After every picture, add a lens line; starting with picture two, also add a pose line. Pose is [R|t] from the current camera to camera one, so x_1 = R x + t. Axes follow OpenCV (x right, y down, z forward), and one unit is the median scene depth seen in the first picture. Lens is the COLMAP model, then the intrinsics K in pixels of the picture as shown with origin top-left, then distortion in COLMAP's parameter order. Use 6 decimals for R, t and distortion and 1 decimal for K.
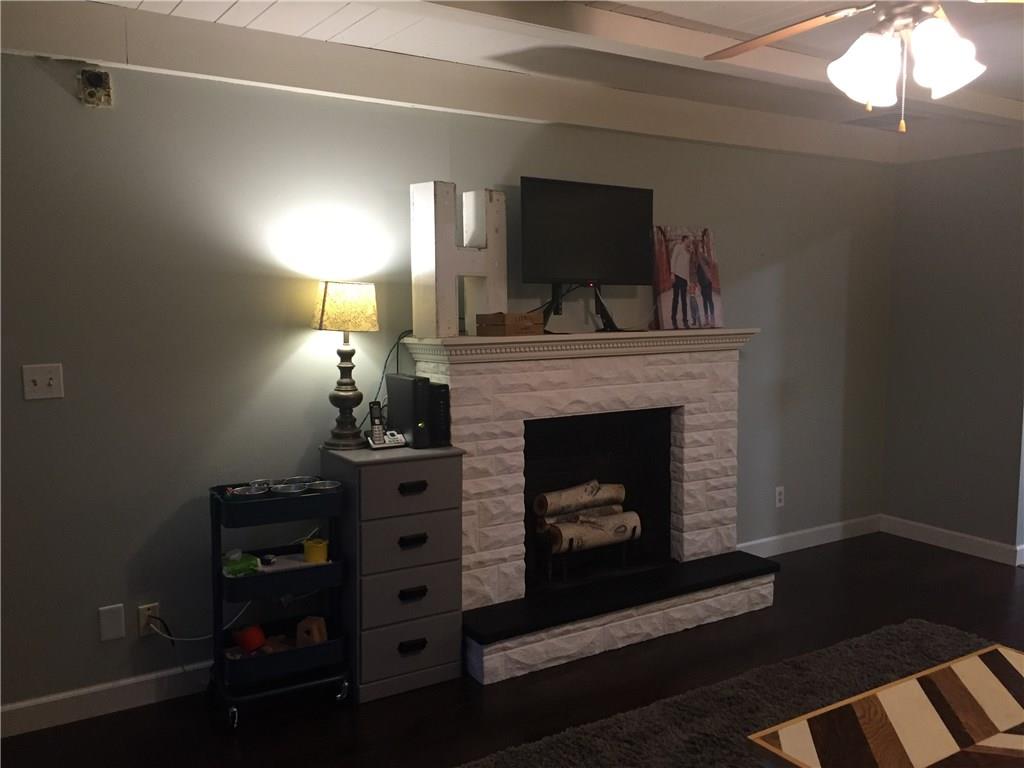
lens RADIAL K [[876.0, 0, 509.1], [0, 876.0, 382.1], [0, 0, 1]] dist [0.064950, -0.080749]
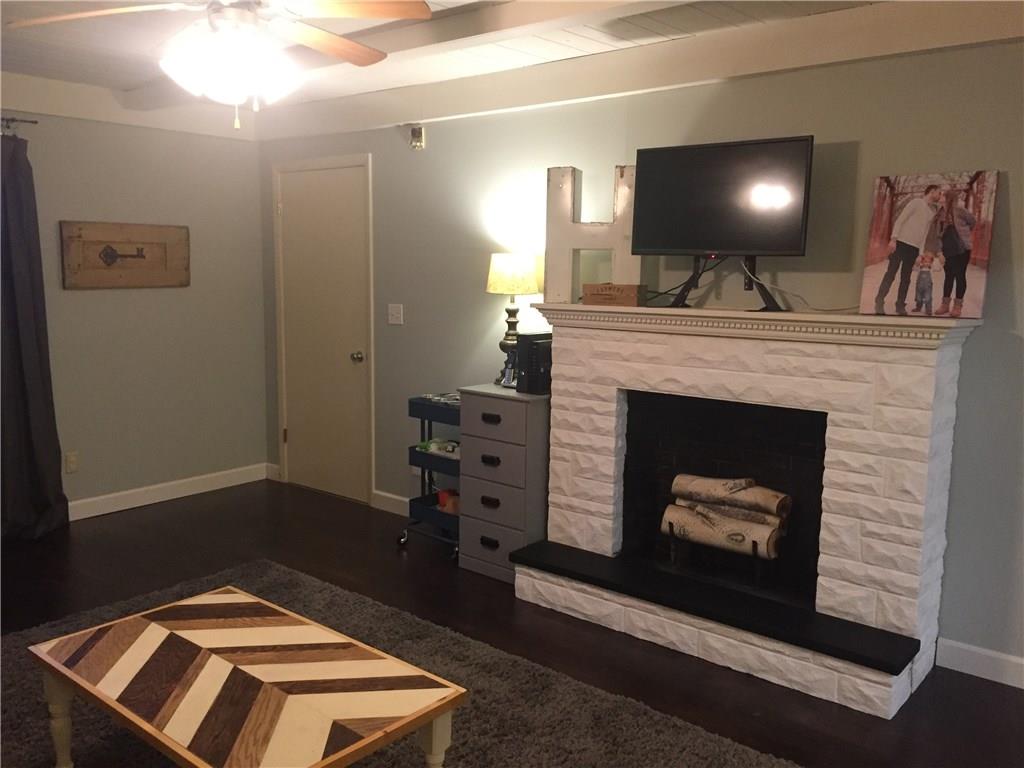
lens RADIAL K [[876.0, 0, 511.9], [0, 876.0, 381.9], [0, 0, 1]] dist [0.064950, -0.080749]
pose [[0.295358, 0.132330, -0.946178, 0.902452], [-0.101849, 0.989079, 0.106537, -0.057719], [0.949942, 0.064900, 0.305610, 0.529979]]
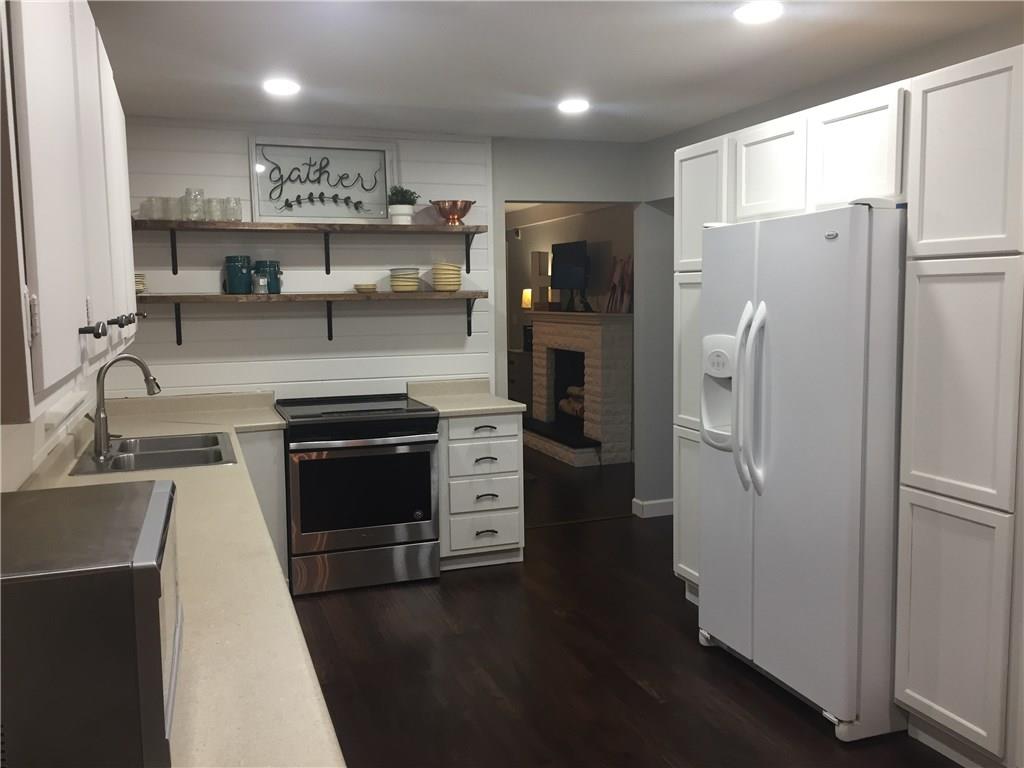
lens RADIAL K [[876.0, 0, 510.3], [0, 876.0, 375.3], [0, 0, 1]] dist [0.064950, -0.080749]
pose [[-0.217572, 0.098611, -0.971050, 2.210657], [-0.075440, 0.990208, 0.117460, -0.143362], [0.973124, 0.098812, -0.208002, 1.322191]]
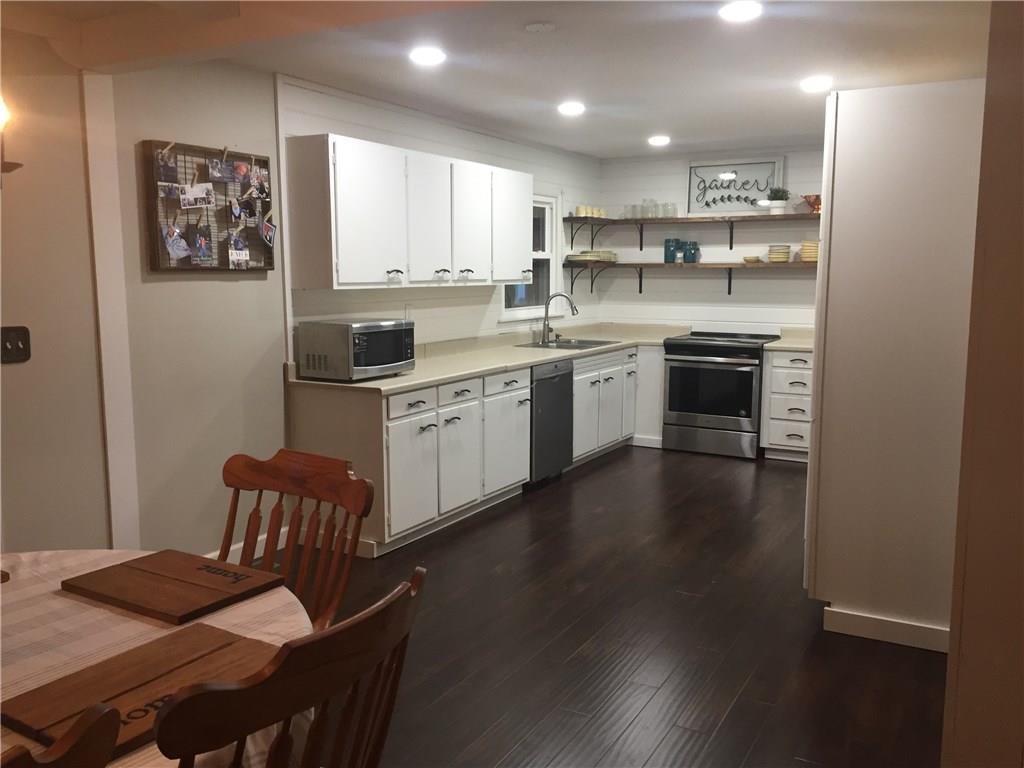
lens RADIAL K [[876.0, 0, 509.2], [0, 876.0, 379.8], [0, 0, 1]] dist [0.064950, -0.080749]
pose [[-0.885559, 0.062416, -0.460315, 2.329033], [-0.041692, 0.976253, 0.212582, -0.229369], [0.462652, 0.207445, -0.861928, 2.261938]]
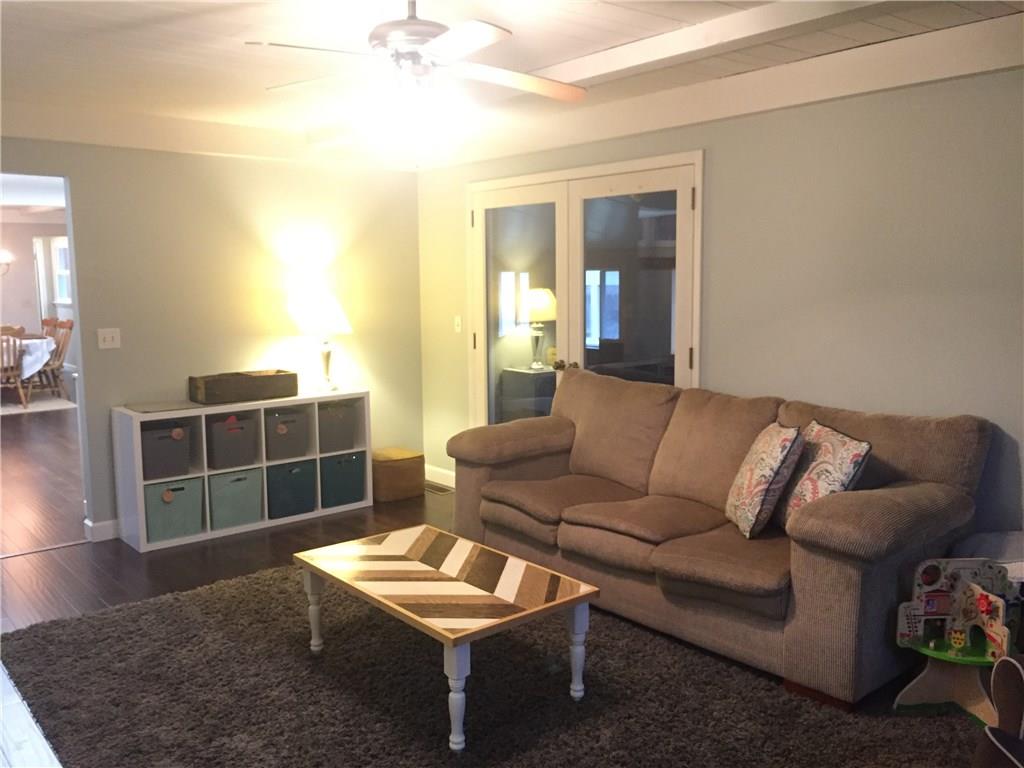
lens RADIAL K [[876.0, 0, 512.6], [0, 876.0, 384.3], [0, 0, 1]] dist [0.064950, -0.080749]
pose [[-0.122440, -0.109530, 0.986413, -0.502627], [0.098645, 0.987627, 0.121910, -0.052500], [-0.987561, 0.112232, -0.110121, 0.549709]]
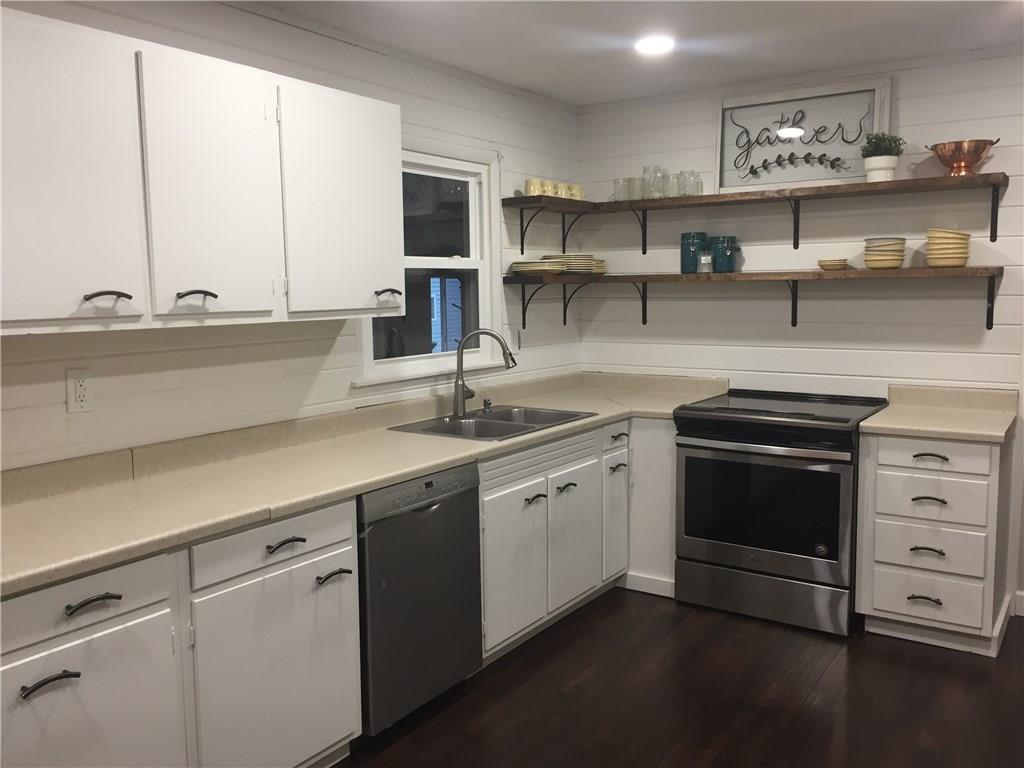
lens RADIAL K [[876.0, 0, 507.1], [0, 876.0, 382.4], [0, 0, 1]] dist [0.064950, -0.080749]
pose [[-0.919447, 0.060418, -0.388545, 1.775234], [-0.019309, 0.979995, 0.198081, -0.166558], [0.392740, 0.189627, -0.899887, 1.660816]]
